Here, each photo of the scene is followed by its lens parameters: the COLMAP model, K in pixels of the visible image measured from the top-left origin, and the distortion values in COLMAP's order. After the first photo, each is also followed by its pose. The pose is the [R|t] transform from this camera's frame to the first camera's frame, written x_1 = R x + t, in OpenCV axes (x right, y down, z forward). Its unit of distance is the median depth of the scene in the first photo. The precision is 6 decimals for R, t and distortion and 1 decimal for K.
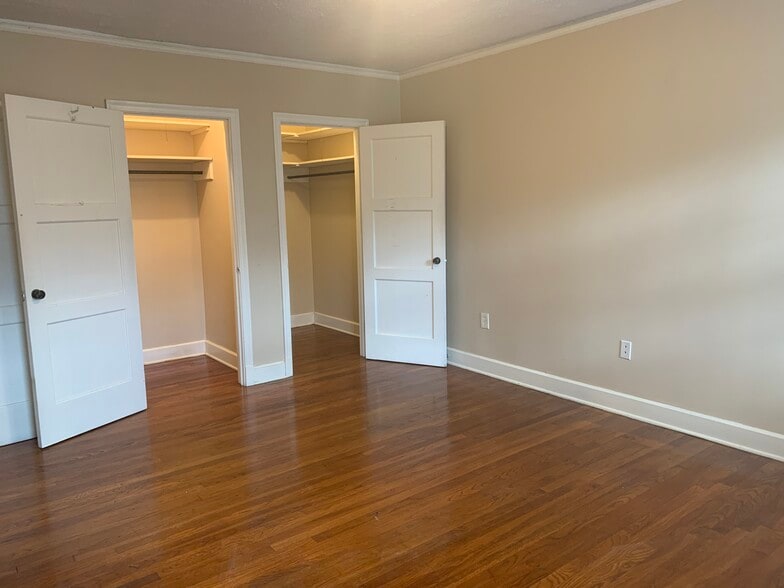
lens RADIAL K [[590.5, 0, 390.5], [0, 590.5, 294.2], [0, 0, 1]] dist [0.076580, 0.004765]
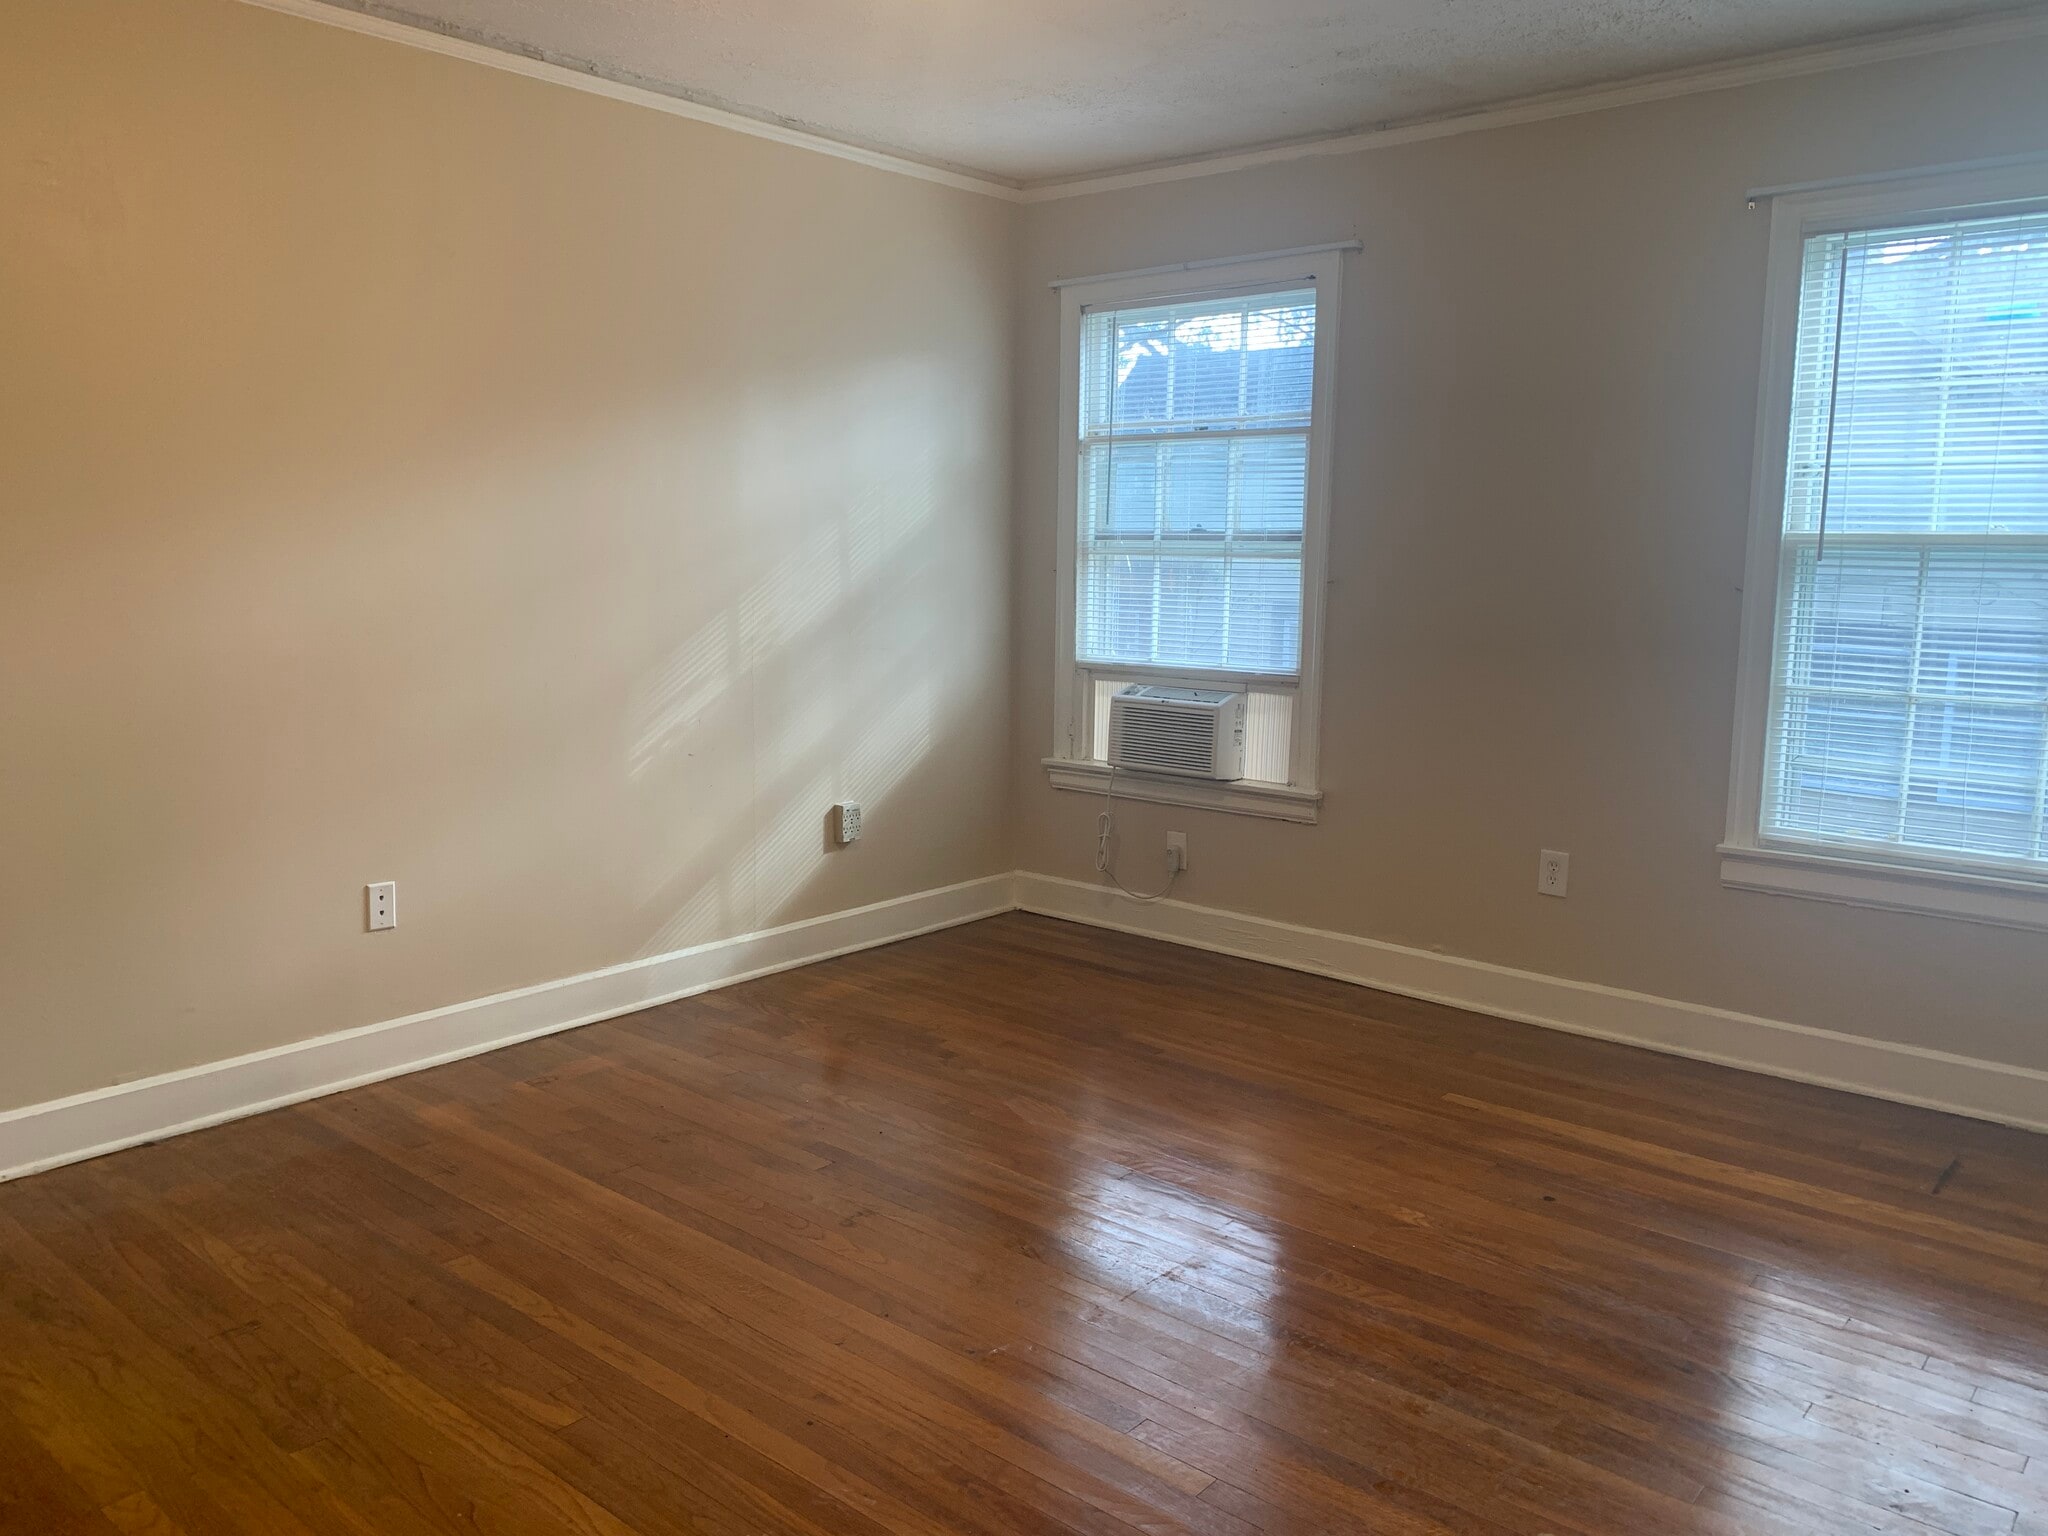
lens RADIAL K [[1542.5, 0, 1020.5], [0, 1542.5, 768.2], [0, 0, 1]] dist [0.076580, 0.004765]
pose [[-0.197898, -0.117577, 0.973145, -0.681098], [0.142397, 0.978800, 0.147218, -0.085445], [-0.969825, 0.167707, -0.176960, 0.810322]]
